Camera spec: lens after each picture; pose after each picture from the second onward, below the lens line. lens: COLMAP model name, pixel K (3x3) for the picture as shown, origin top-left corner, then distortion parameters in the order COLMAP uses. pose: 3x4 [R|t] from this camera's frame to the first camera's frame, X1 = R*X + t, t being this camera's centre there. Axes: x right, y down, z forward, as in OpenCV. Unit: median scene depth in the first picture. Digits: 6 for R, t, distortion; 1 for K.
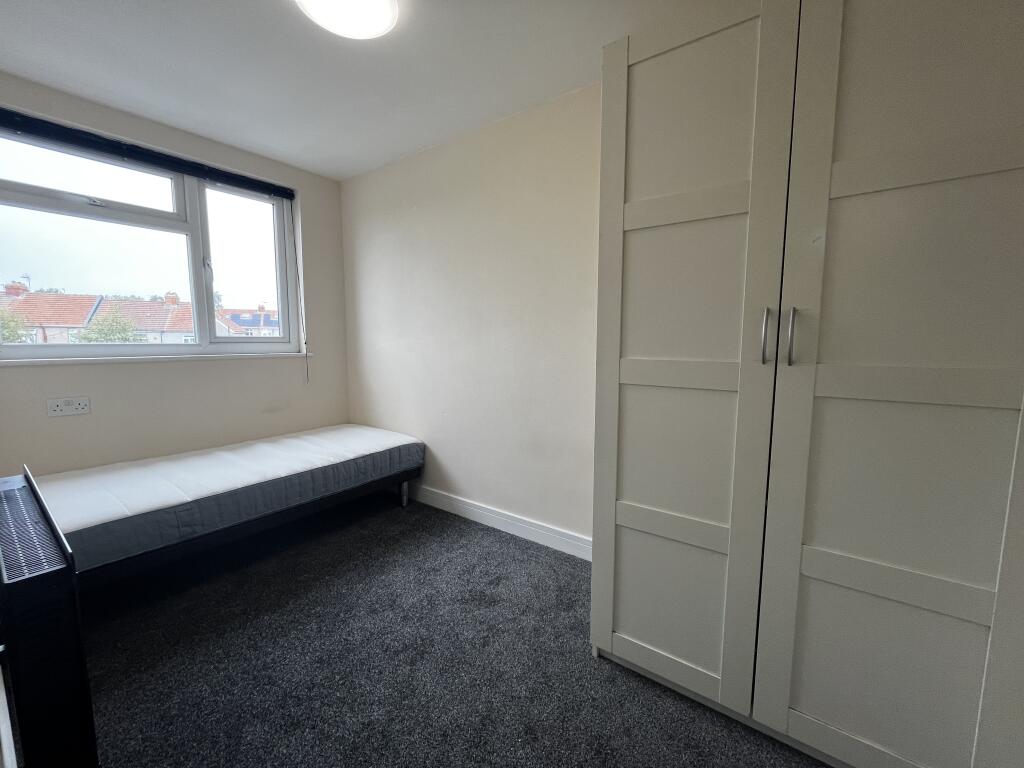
lens RADIAL K [[419.2, 0, 512.0], [0, 419.2, 384.0], [0, 0, 1]] dist [0.000263, 0.000147]
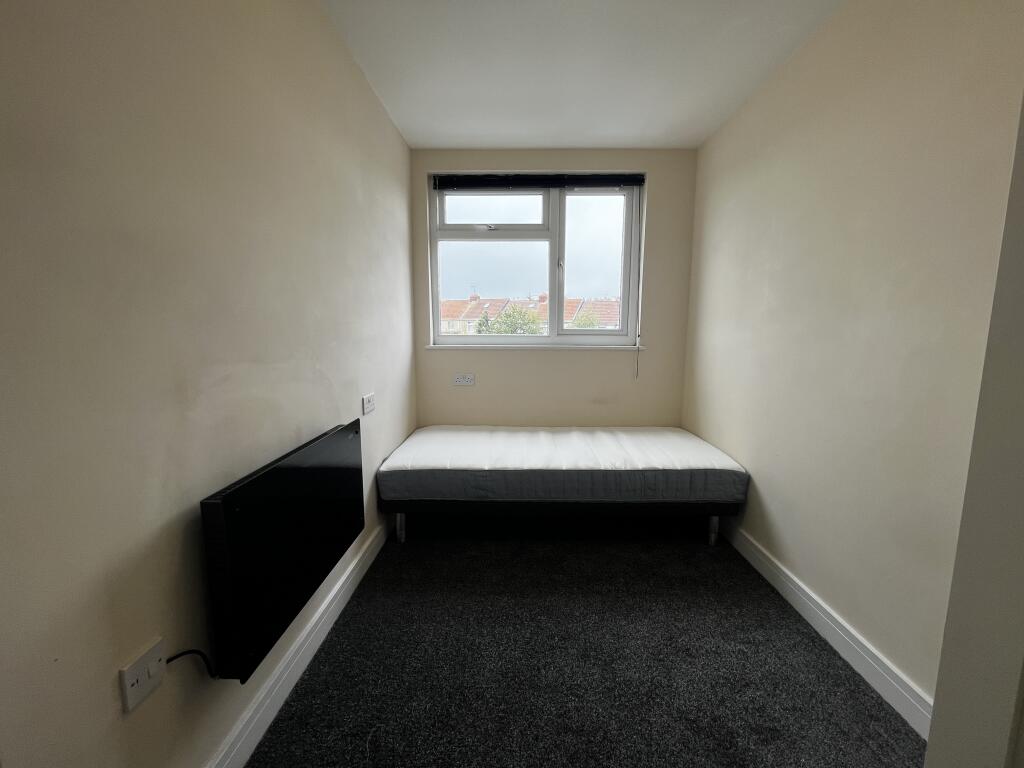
lens RADIAL K [[419.2, 0, 512.0], [0, 419.2, 384.0], [0, 0, 1]] dist [0.000263, 0.000147]
pose [[0.584215, 0.101748, -0.805196, 0.135102], [-0.087186, 0.994237, 0.062378, -0.026763], [0.806903, 0.033760, 0.589719, 0.245059]]
